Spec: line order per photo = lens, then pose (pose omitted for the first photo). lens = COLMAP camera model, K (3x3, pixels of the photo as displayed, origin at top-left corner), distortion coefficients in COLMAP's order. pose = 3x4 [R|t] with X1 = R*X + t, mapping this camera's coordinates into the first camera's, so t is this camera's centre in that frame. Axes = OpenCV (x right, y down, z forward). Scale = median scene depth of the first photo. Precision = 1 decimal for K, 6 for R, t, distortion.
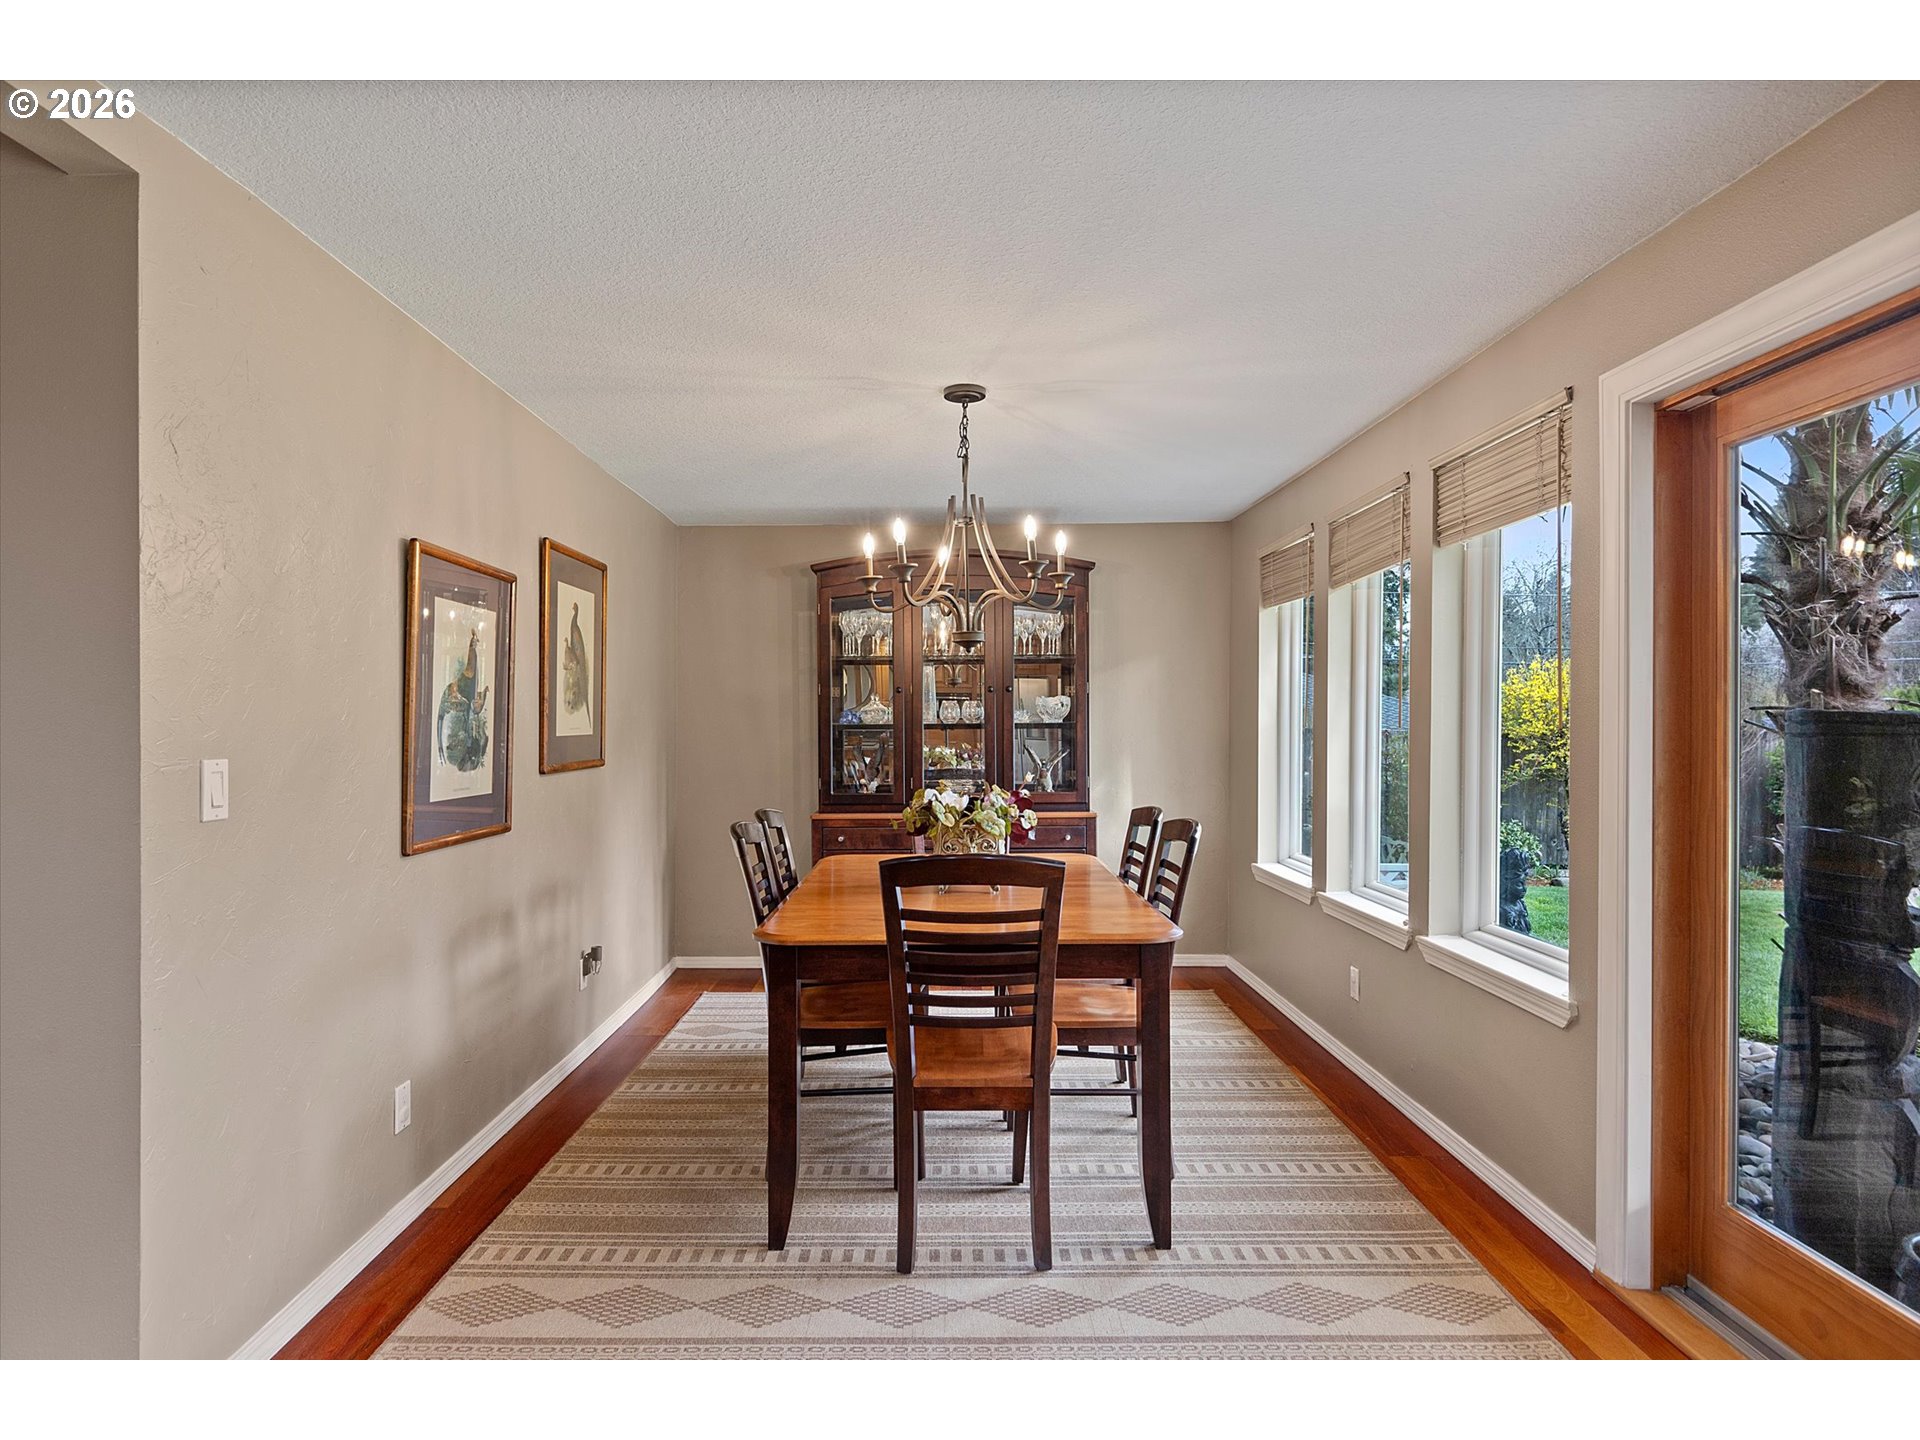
lens RADIAL K [[1060.3, 0, 960.0], [0, 1060.3, 720.0], [0, 0, 1]] dist [0.001820, 0.000714]
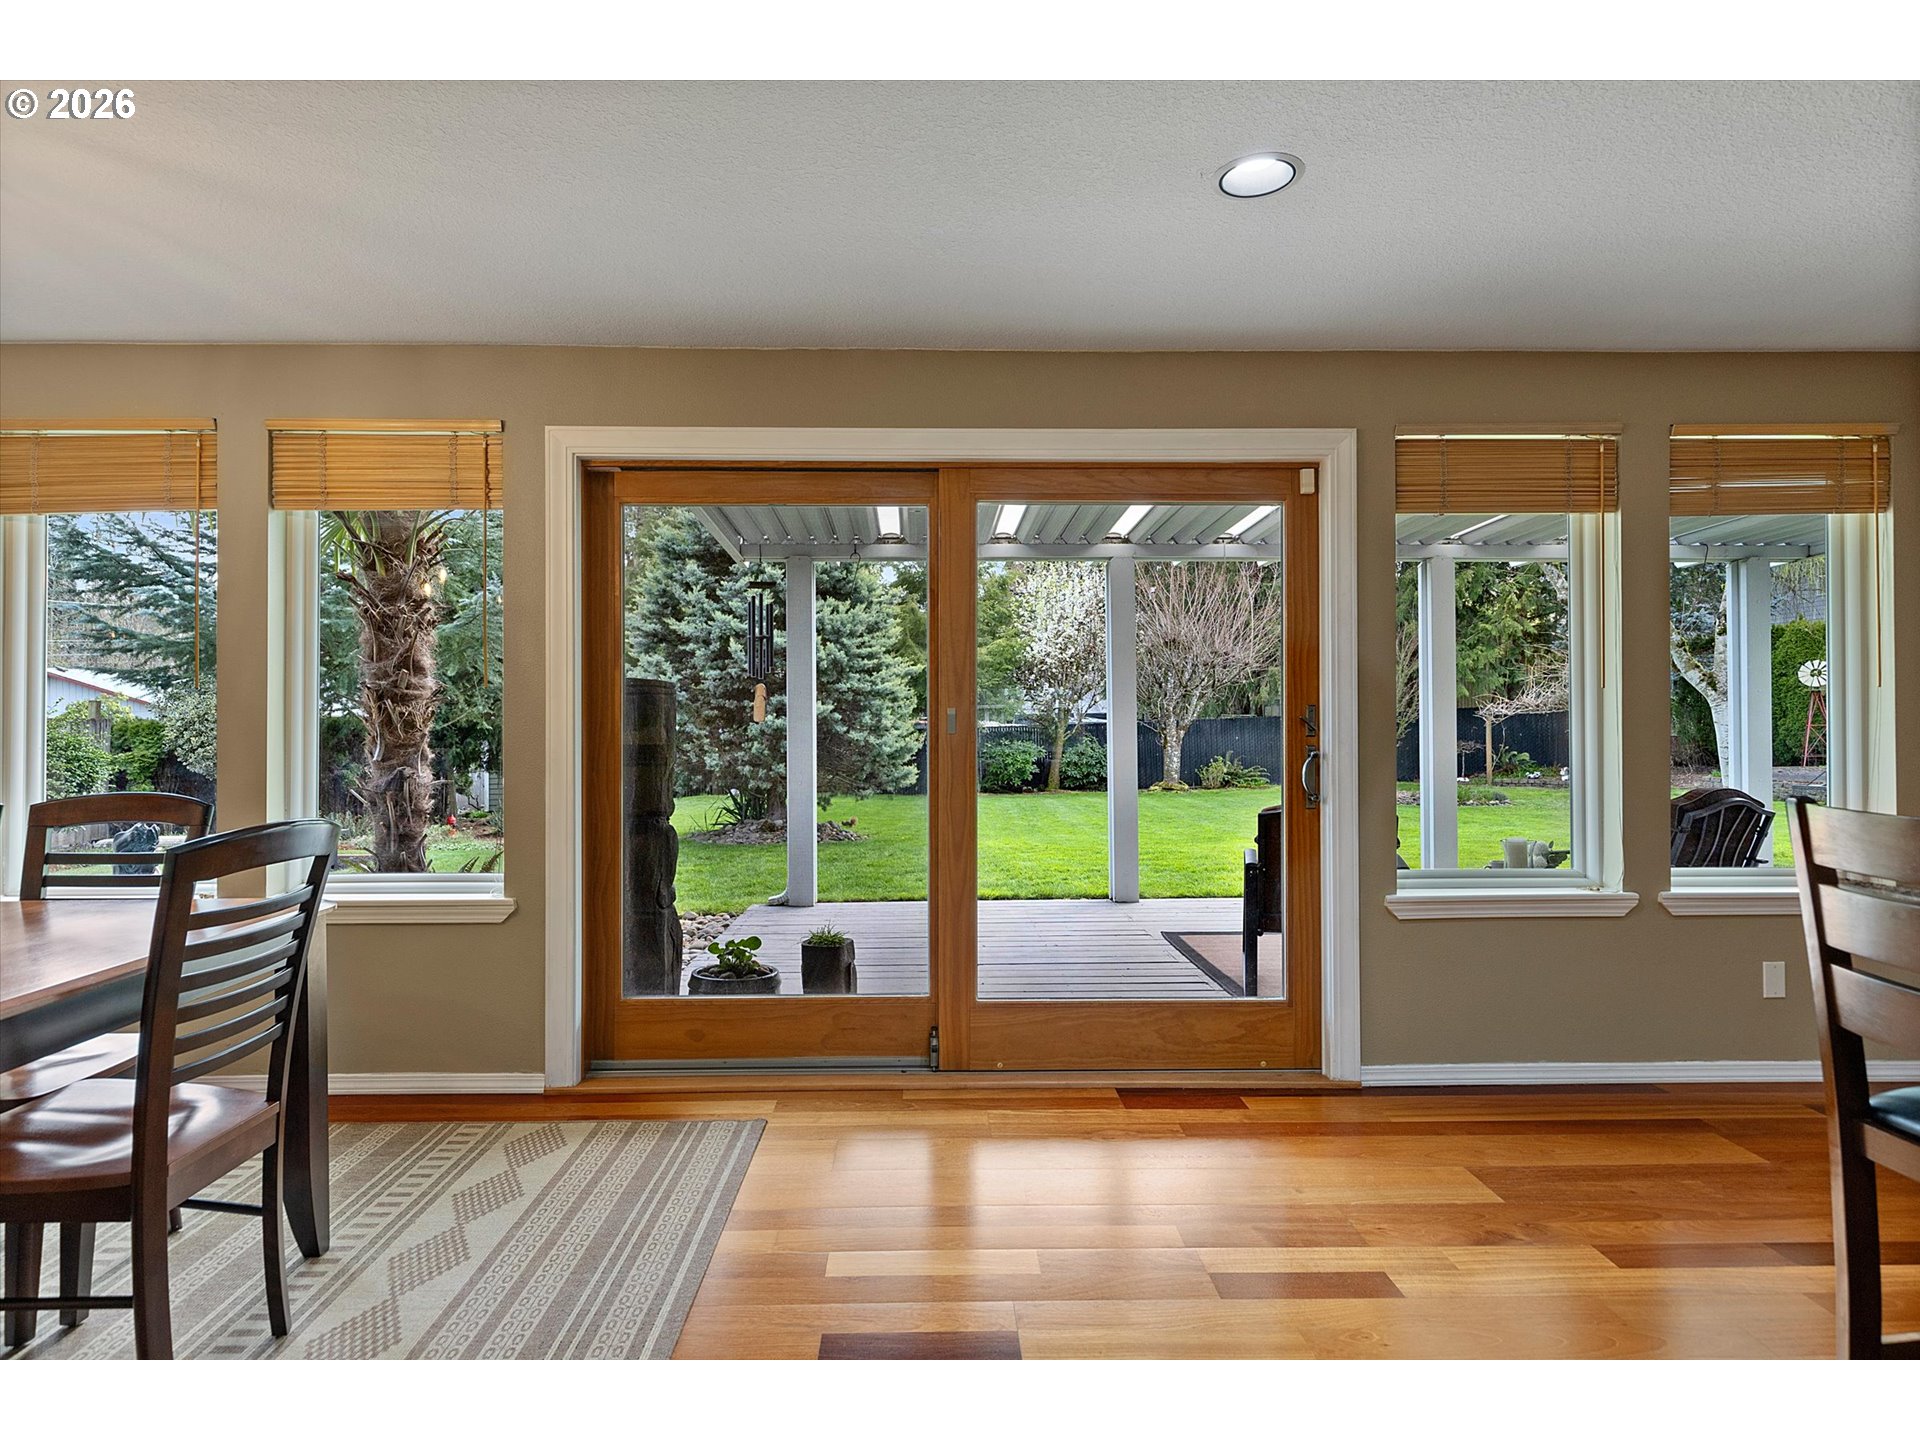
lens RADIAL K [[1016.0, 0, 946.2], [0, 1016.0, 709.9], [0, 0, 1]] dist [-0.003923, -0.001514]
pose [[0.002913, 0.009844, 0.999947, -0.692017], [0.002114, 0.999949, -0.009851, 0.052730], [-0.999994, 0.002142, 0.002892, 0.491216]]
